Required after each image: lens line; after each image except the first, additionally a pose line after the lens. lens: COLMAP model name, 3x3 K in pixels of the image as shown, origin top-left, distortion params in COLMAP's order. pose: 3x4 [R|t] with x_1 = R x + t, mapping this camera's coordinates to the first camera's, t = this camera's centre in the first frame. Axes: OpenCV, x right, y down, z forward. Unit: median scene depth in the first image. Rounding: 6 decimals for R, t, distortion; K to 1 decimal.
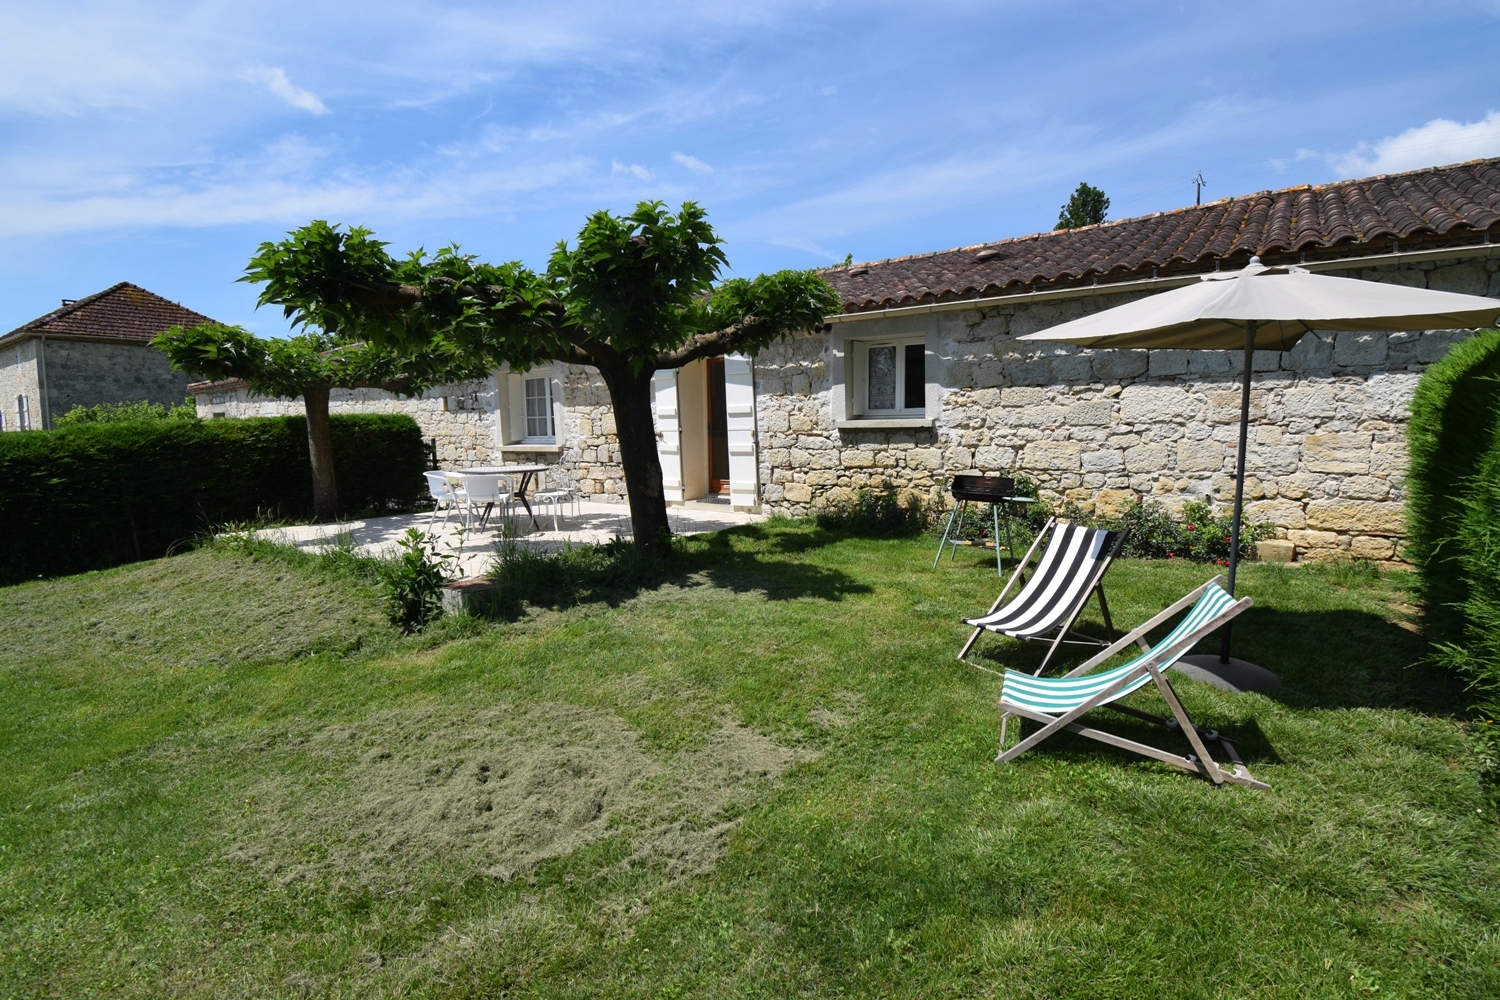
lens RADIAL K [[721.1, 0, 751.9], [0, 721.1, 501.1], [0, 0, 1]] dist [-0.003925, -0.000736]
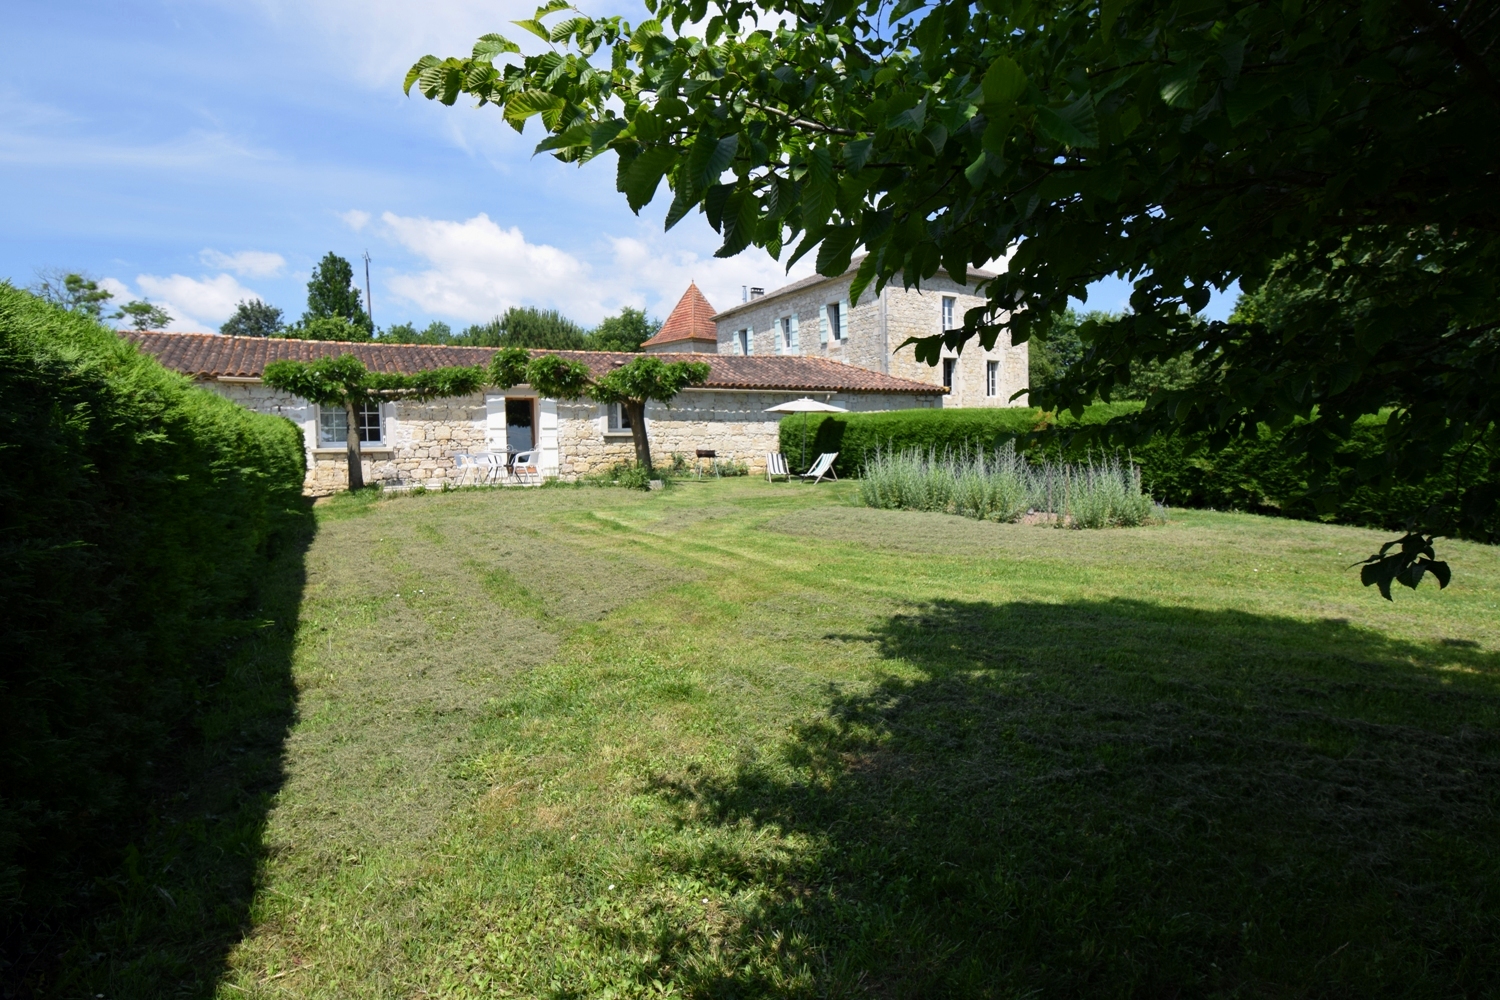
lens RADIAL K [[823.8, 0, 747.7], [0, 823.8, 500.4], [0, 0, 1]] dist [-0.007292, -0.000406]
pose [[0.447450, -0.028875, 0.893843, -1.881413], [0.115466, 0.992978, -0.025723, 0.203894], [-0.886824, 0.114718, 0.447642, -0.475129]]
